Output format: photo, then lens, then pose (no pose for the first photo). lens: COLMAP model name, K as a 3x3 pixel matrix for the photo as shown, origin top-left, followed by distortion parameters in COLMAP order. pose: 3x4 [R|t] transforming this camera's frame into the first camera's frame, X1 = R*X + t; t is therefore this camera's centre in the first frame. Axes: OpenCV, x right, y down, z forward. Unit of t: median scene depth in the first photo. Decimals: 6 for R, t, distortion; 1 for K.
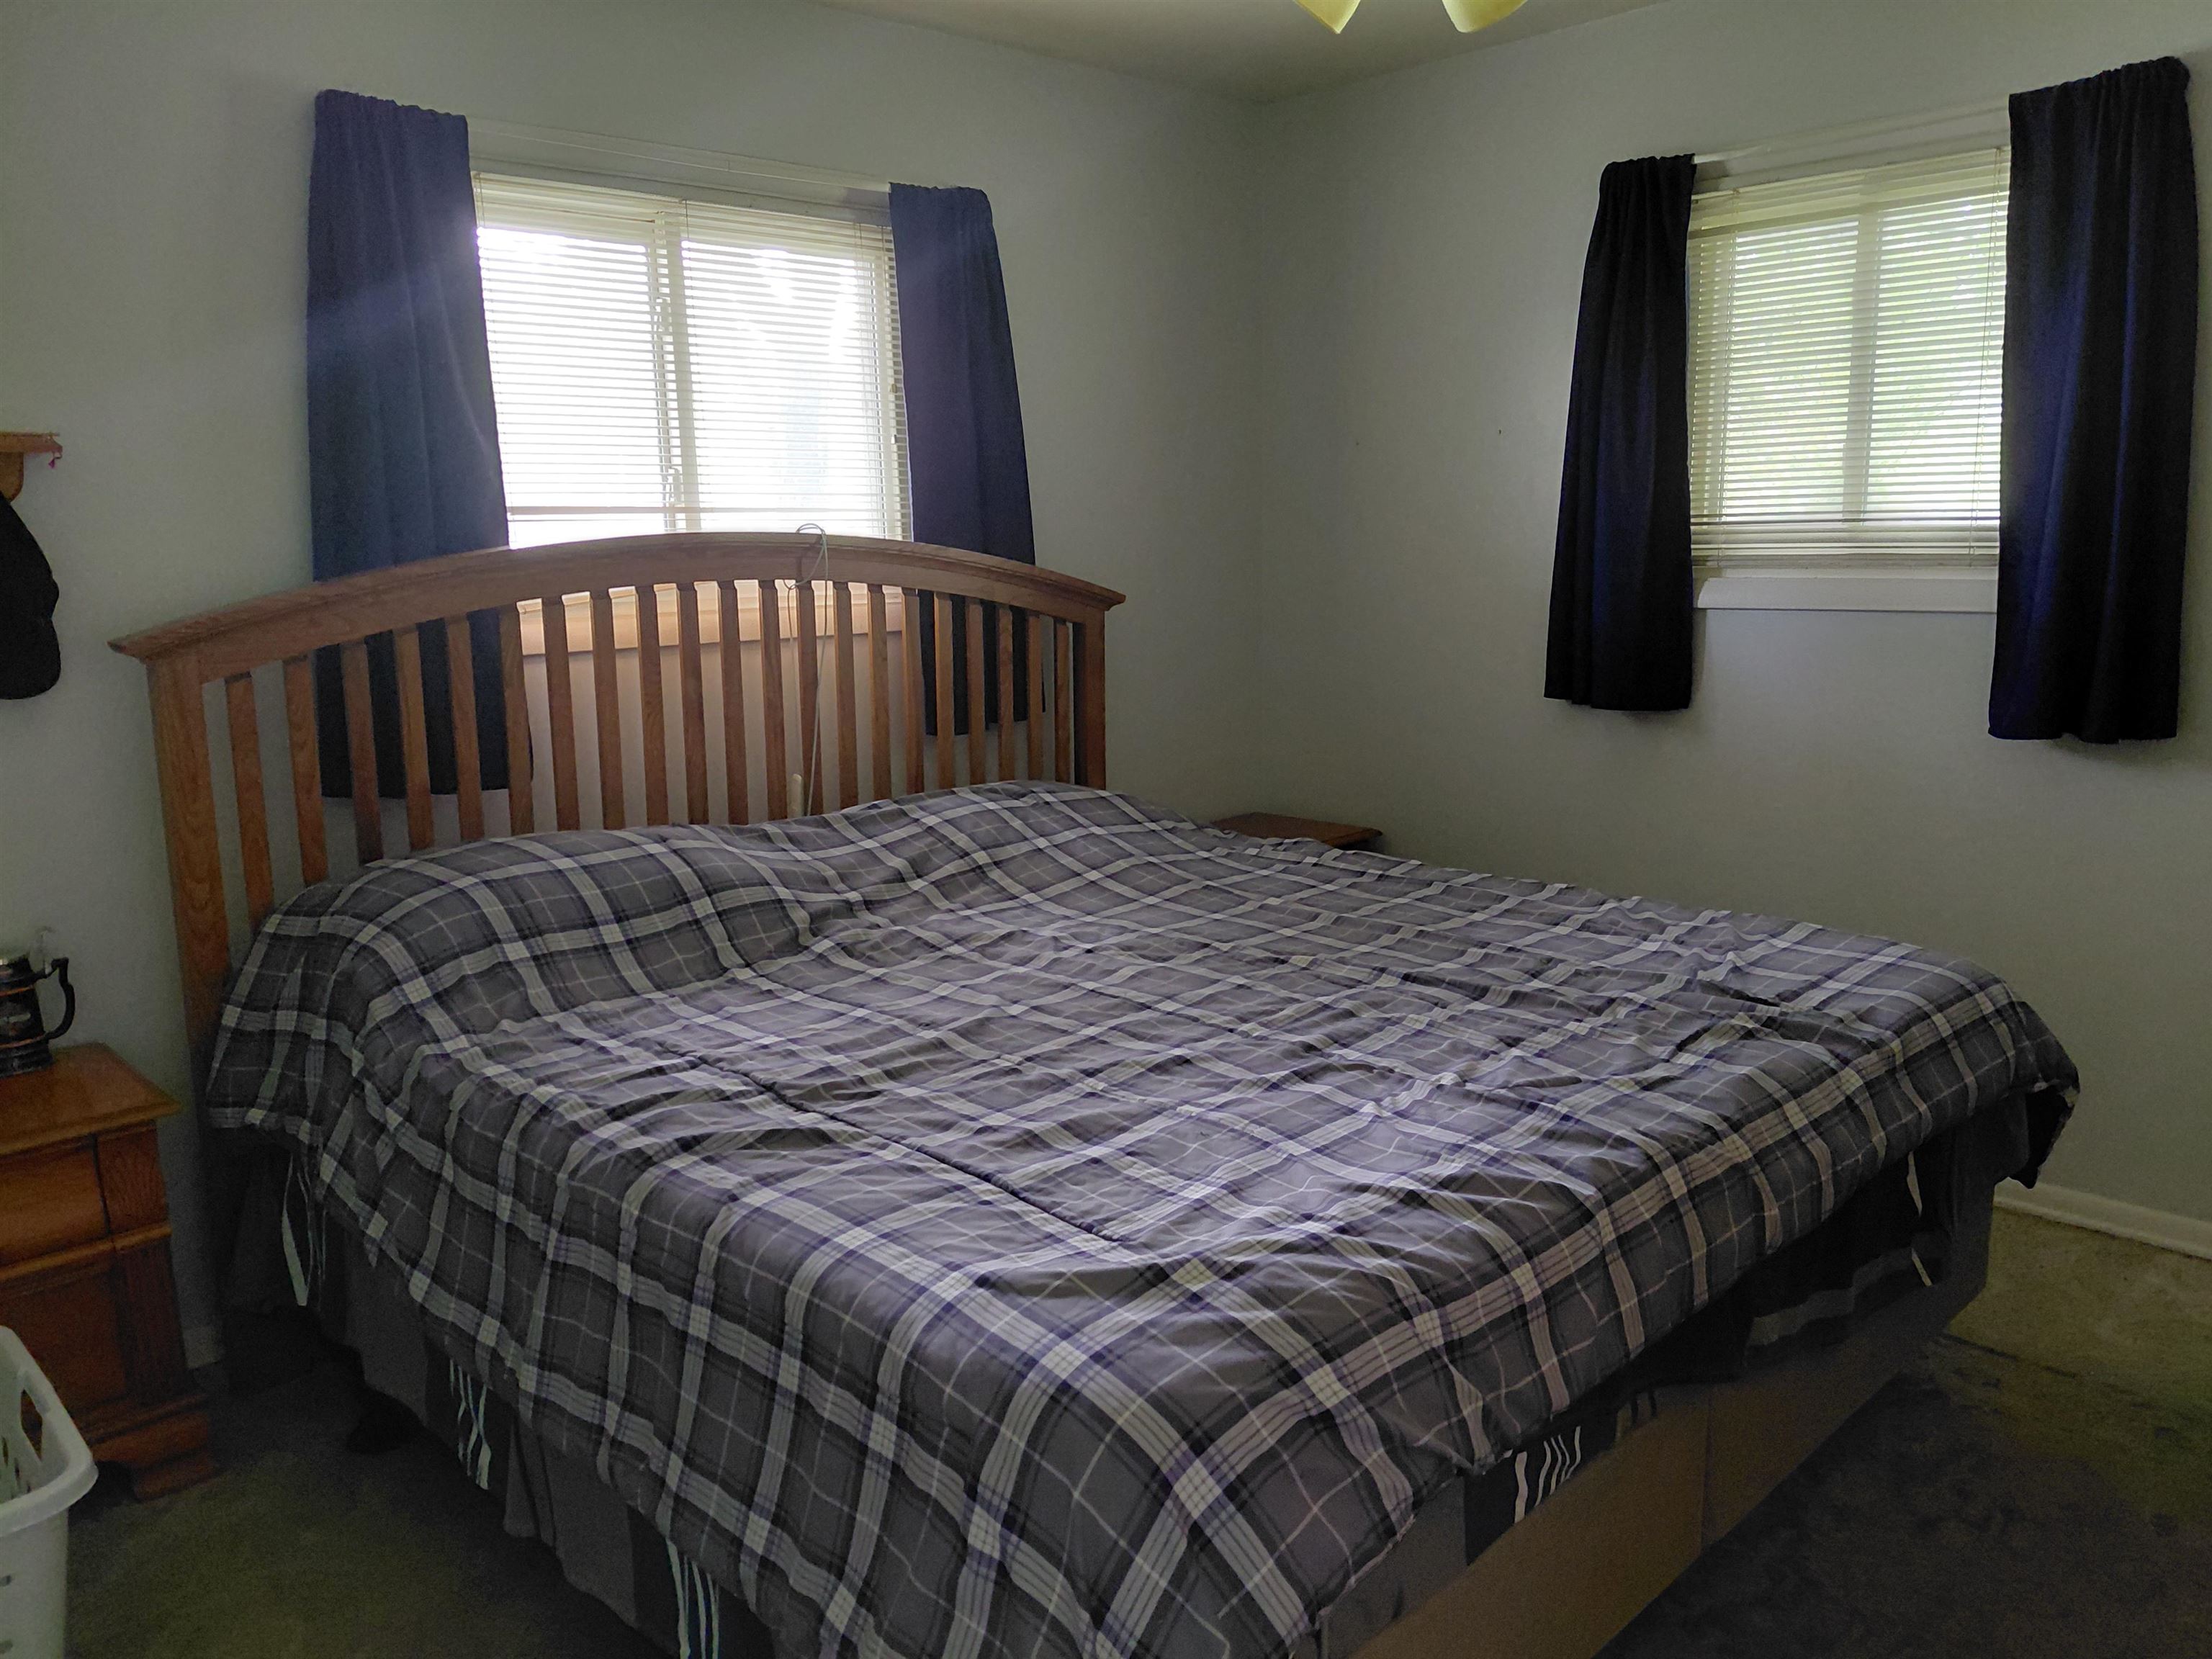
lens RADIAL K [[1636.8, 0, 1107.3], [0, 1636.8, 830.6], [0, 0, 1]] dist [-0.004898, 0.001220]
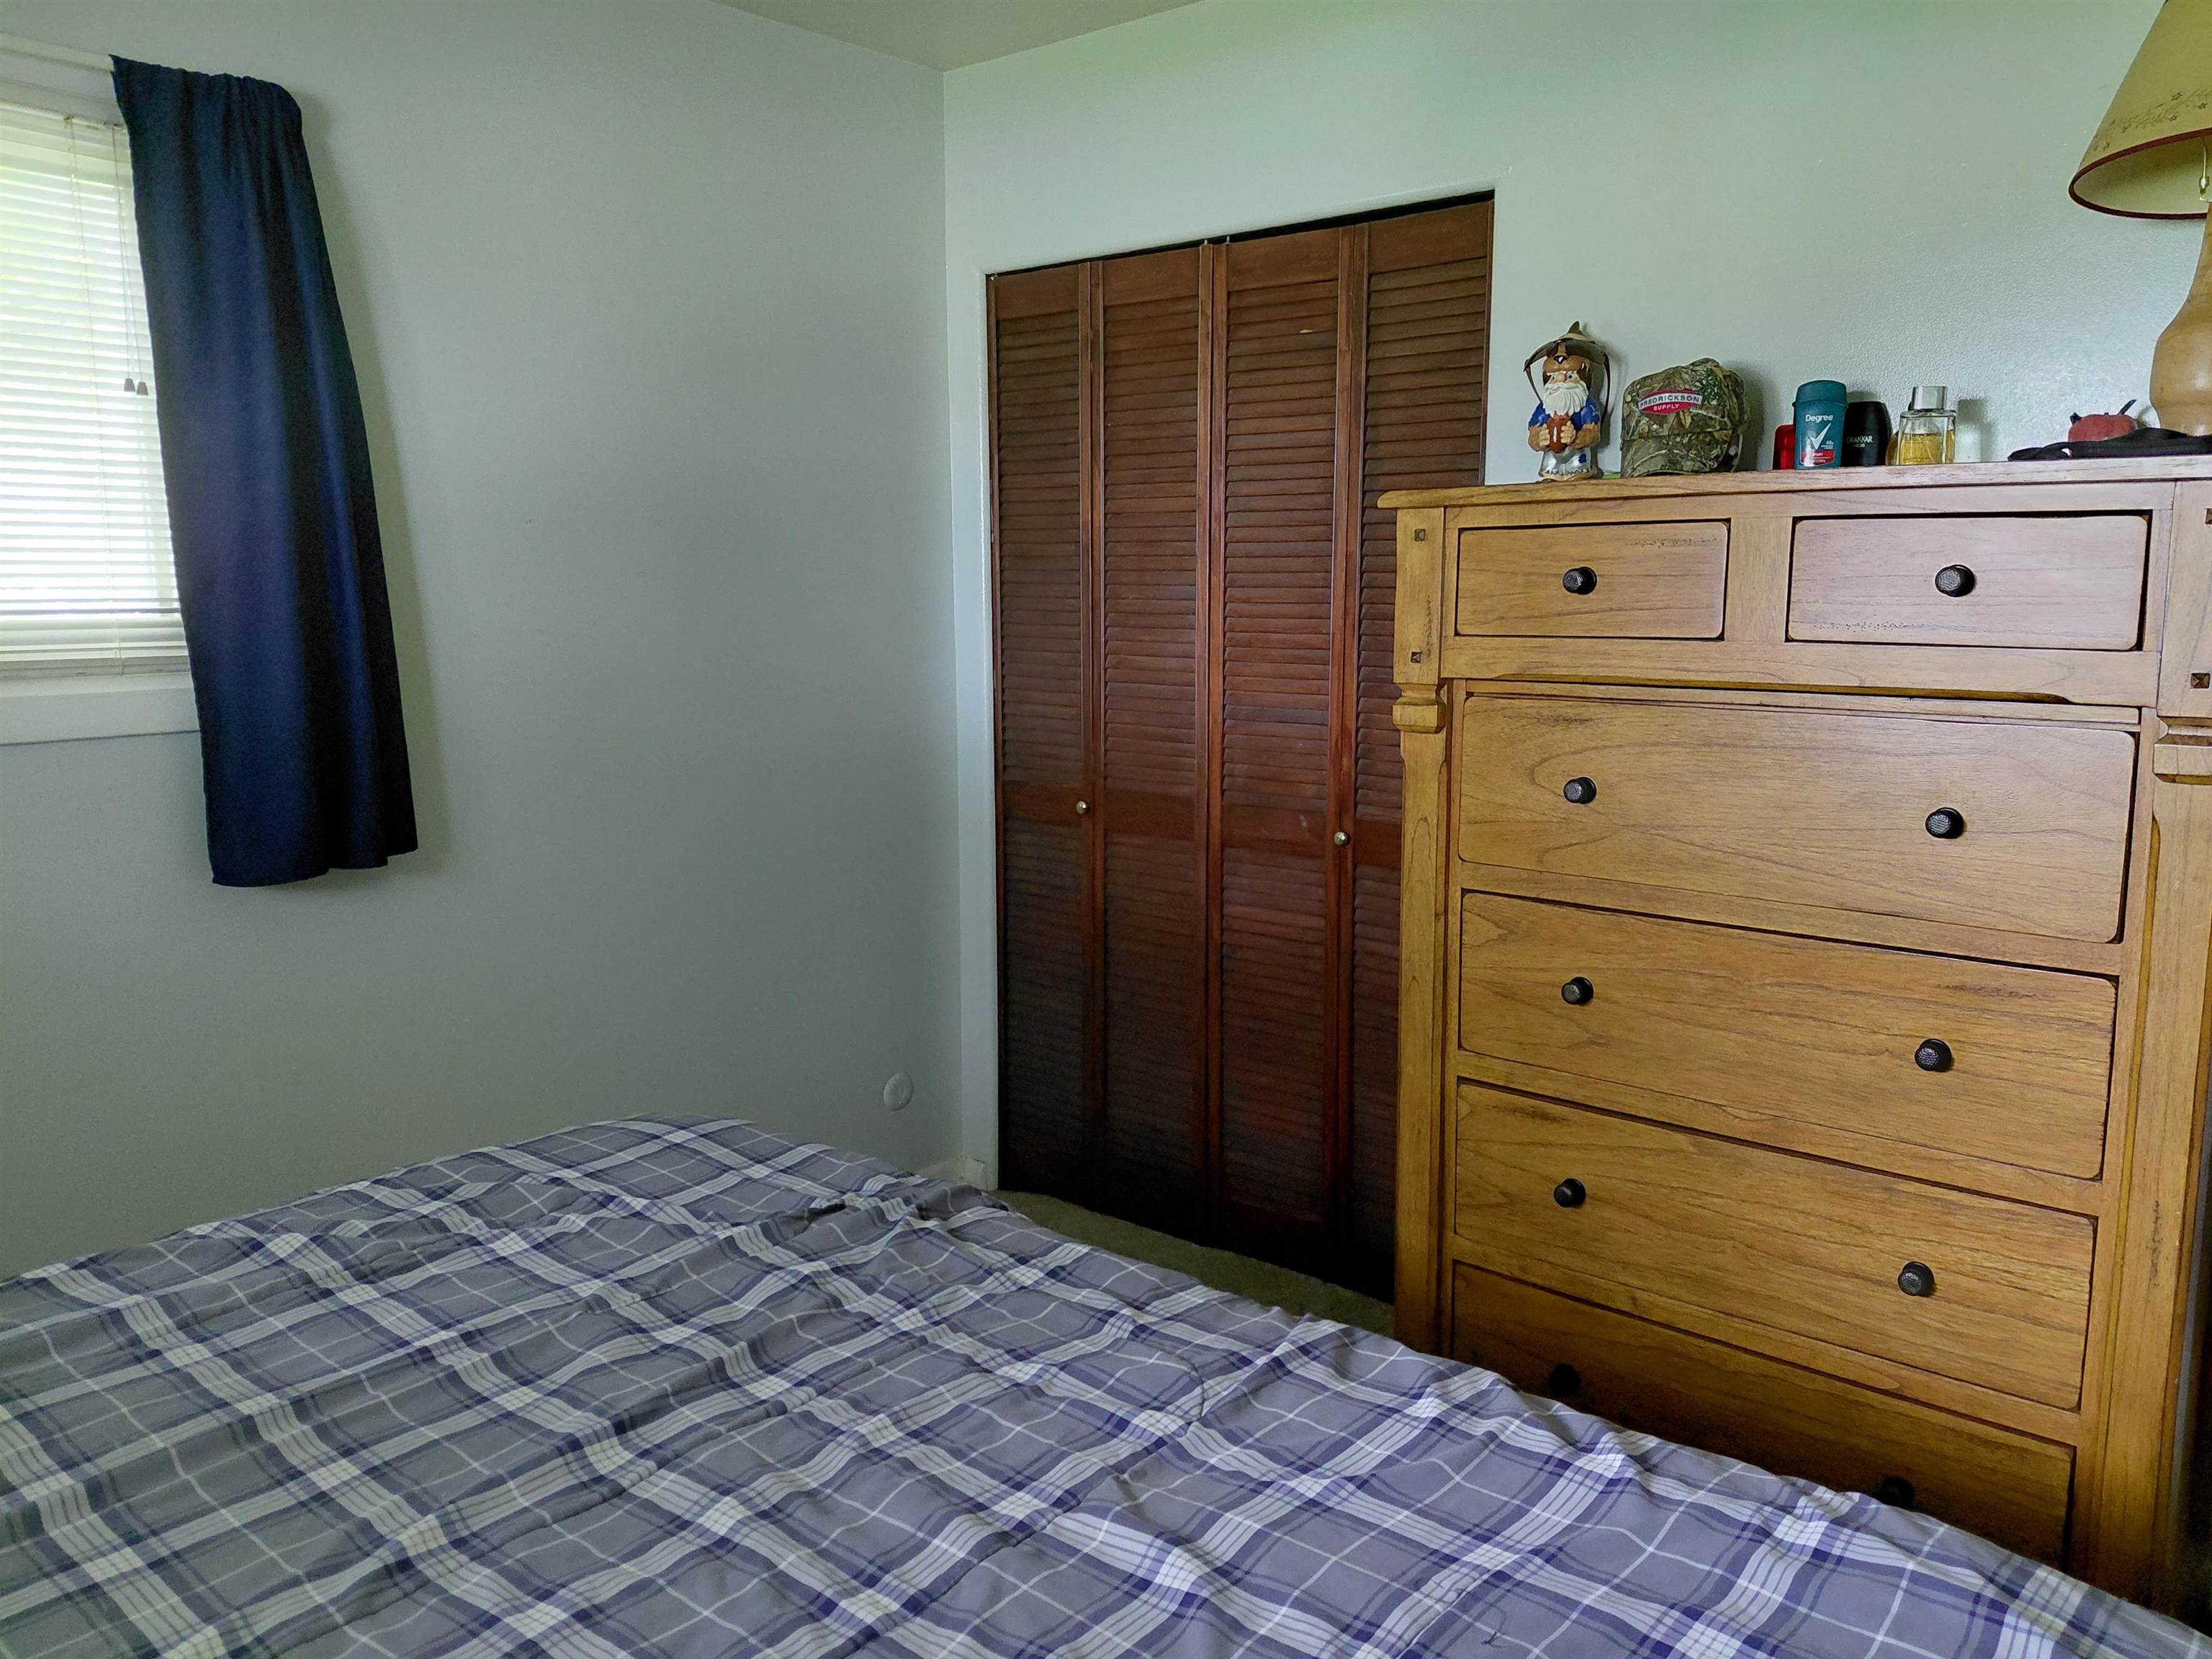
lens RADIAL K [[1636.8, 0, 1106.8], [0, 1636.8, 818.5], [0, 0, 1]] dist [-0.004898, 0.001220]
pose [[-0.113637, -0.119635, 0.986293, -0.289649], [0.180303, 0.973756, 0.138888, -0.128189], [-0.977025, 0.193615, -0.089084, 0.686200]]
